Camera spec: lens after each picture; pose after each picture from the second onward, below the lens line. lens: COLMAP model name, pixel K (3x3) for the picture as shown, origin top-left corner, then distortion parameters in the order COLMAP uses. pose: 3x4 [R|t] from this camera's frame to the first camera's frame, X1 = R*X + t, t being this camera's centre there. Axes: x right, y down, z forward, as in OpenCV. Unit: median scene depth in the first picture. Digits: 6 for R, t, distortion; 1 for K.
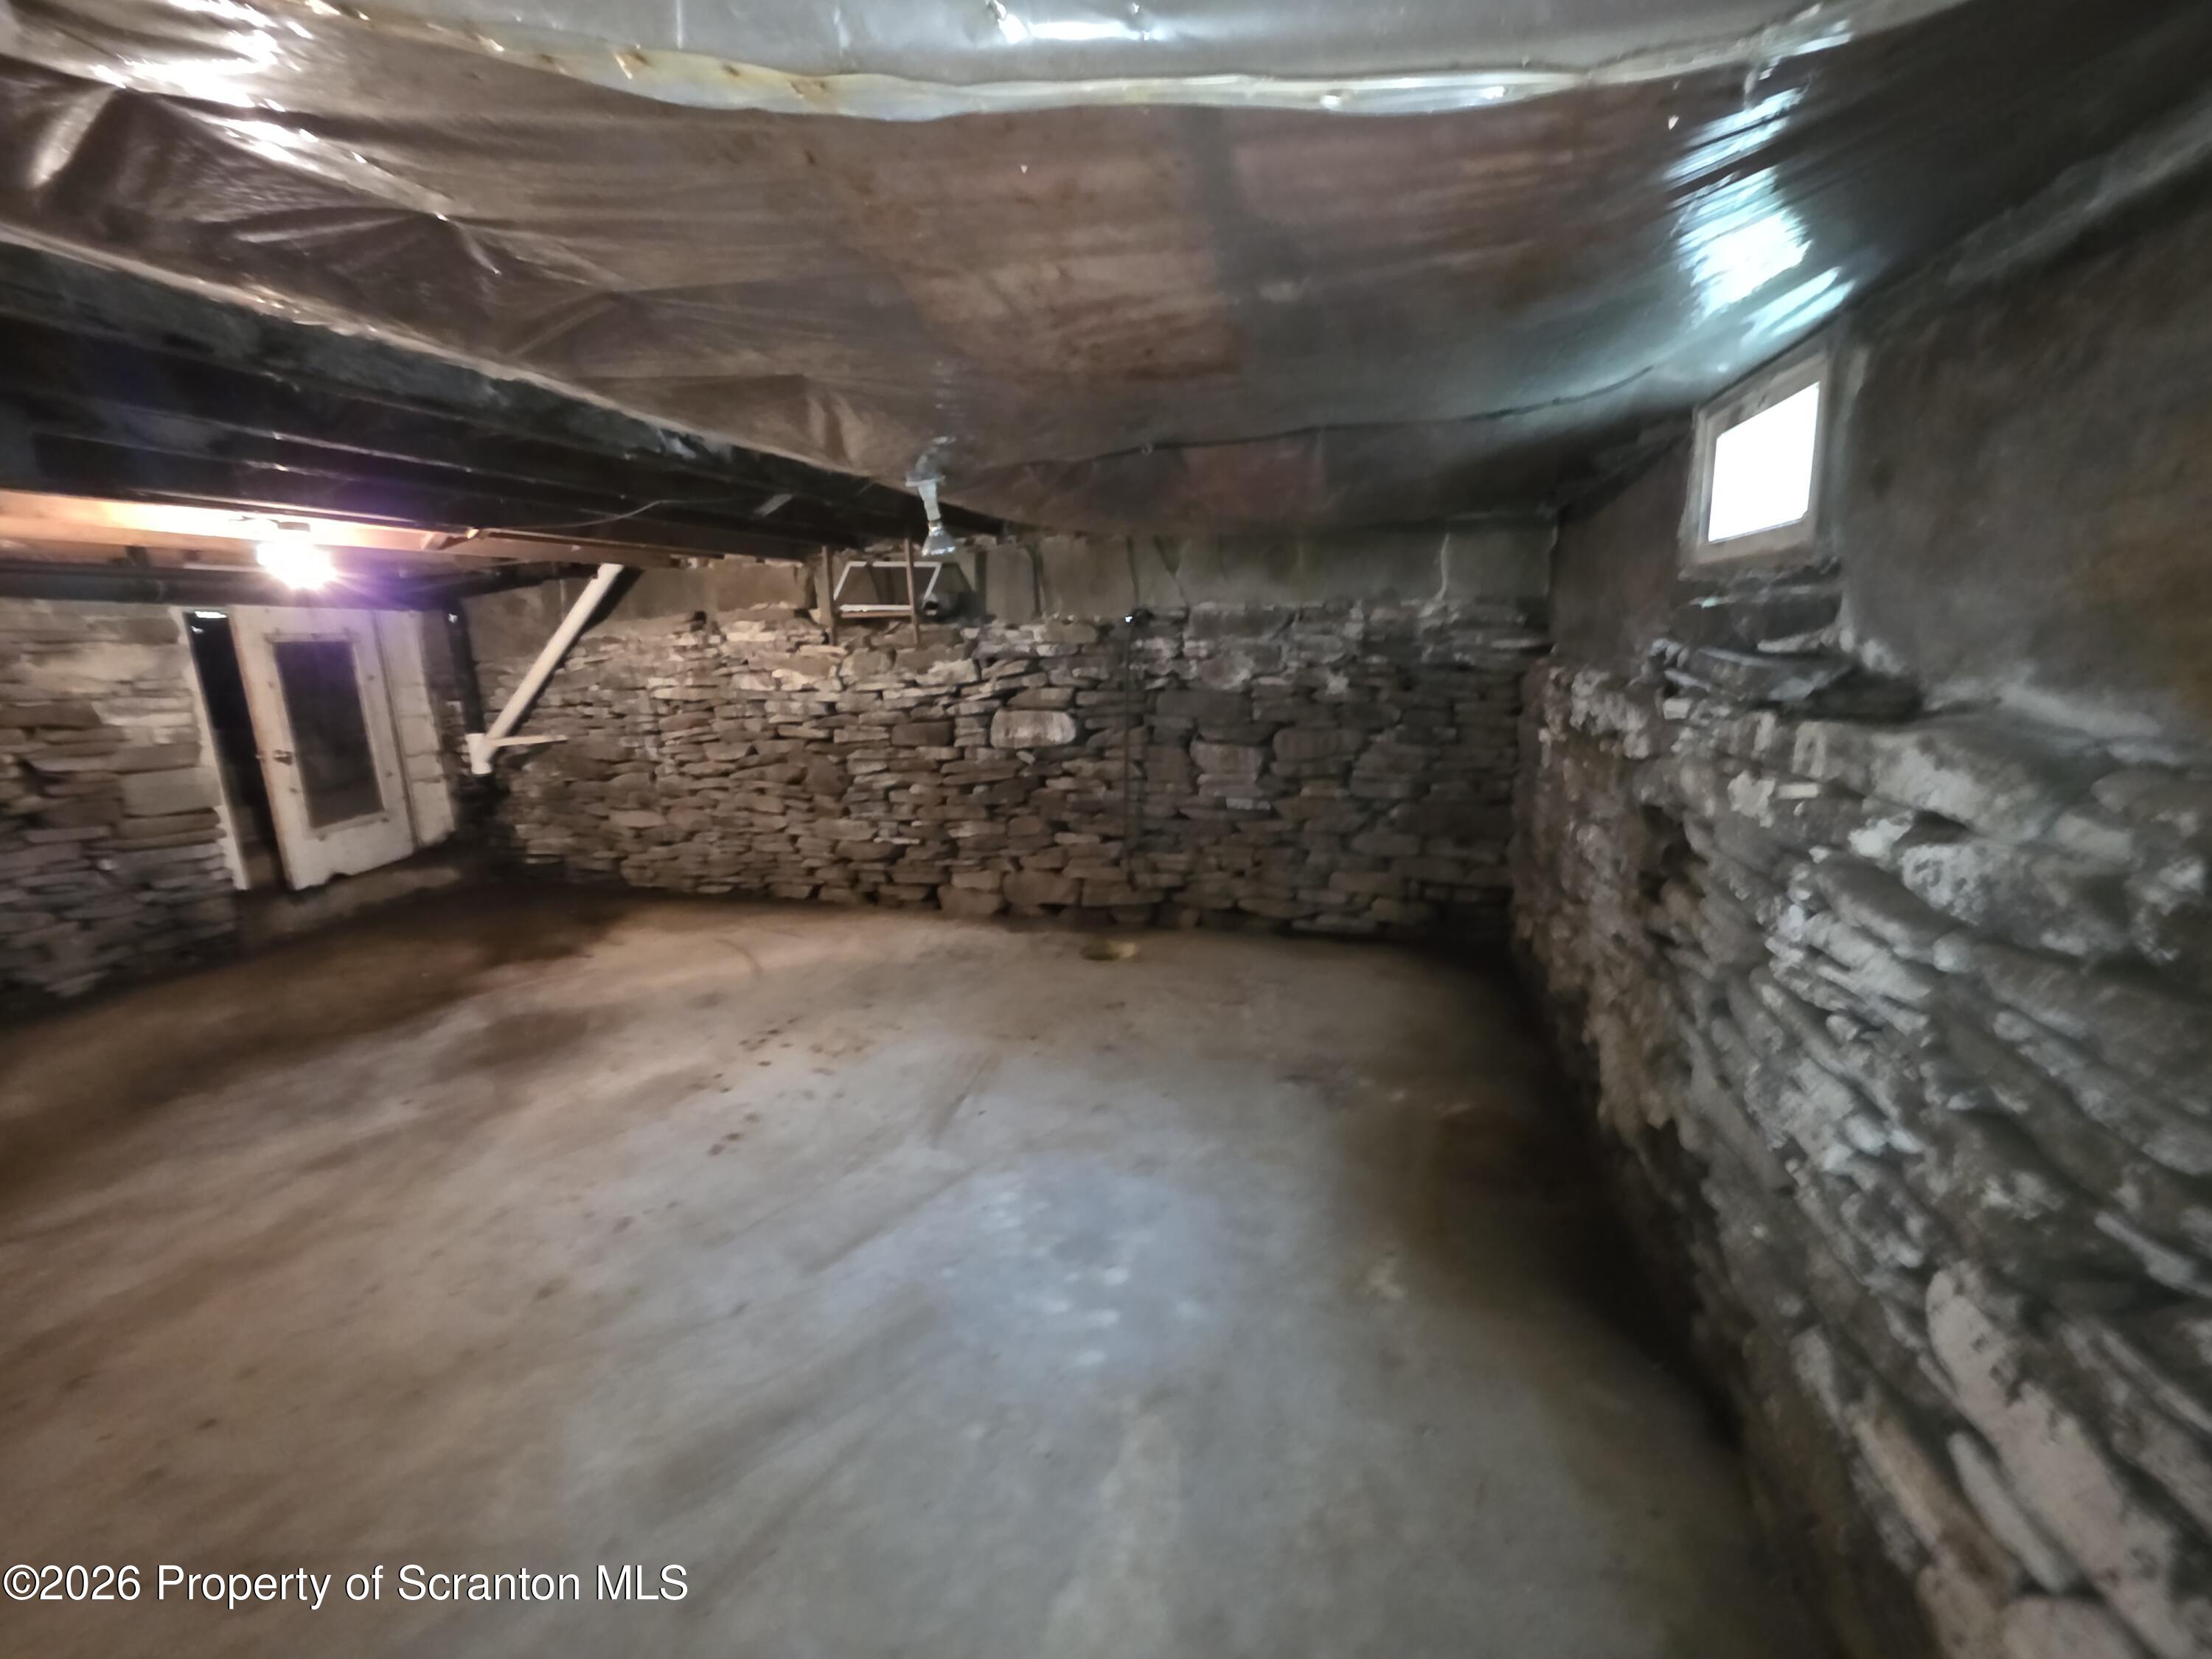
lens RADIAL K [[887.8, 0, 1101.0], [0, 887.8, 829.7], [0, 0, 1]] dist [0.002258, 0.000026]
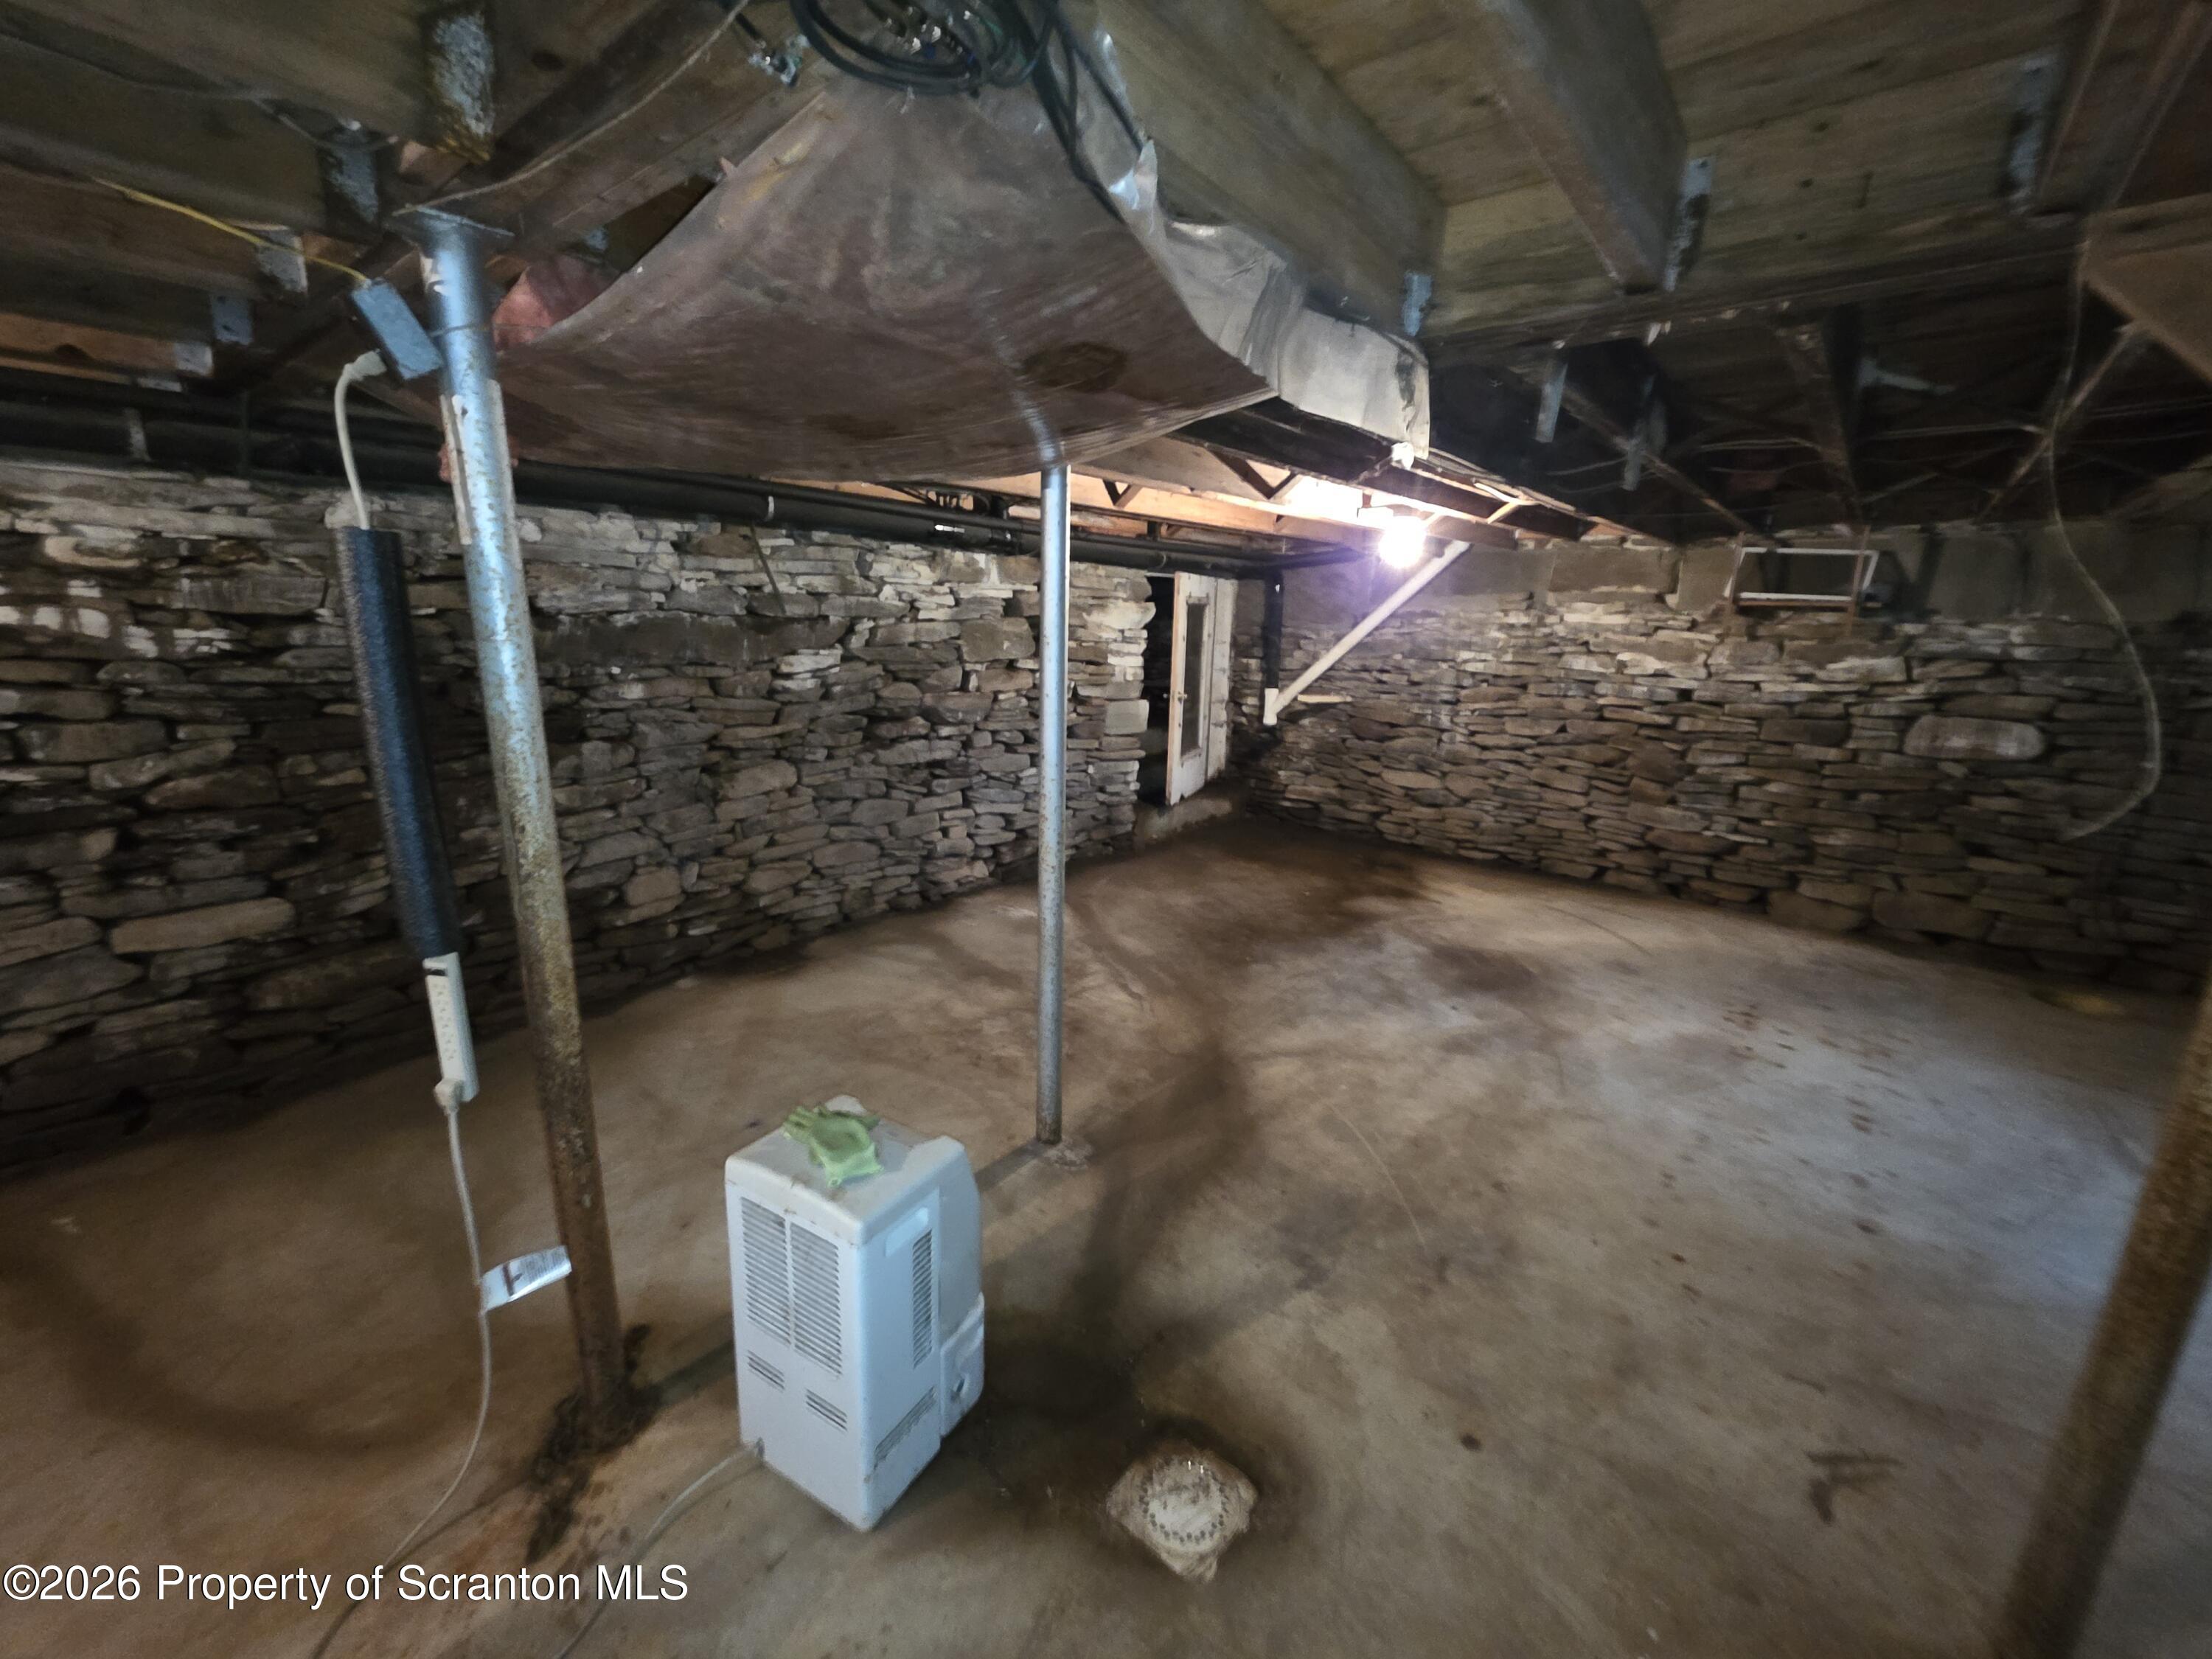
lens RADIAL K [[887.8, 0, 1109.8], [0, 887.8, 826.3], [0, 0, 1]] dist [0.002258, 0.000026]
pose [[0.910406, 0.144042, -0.387831, -0.483011], [-0.134694, 0.989556, 0.051342, 0.043018], [0.391176, 0.005496, 0.920299, -0.162273]]
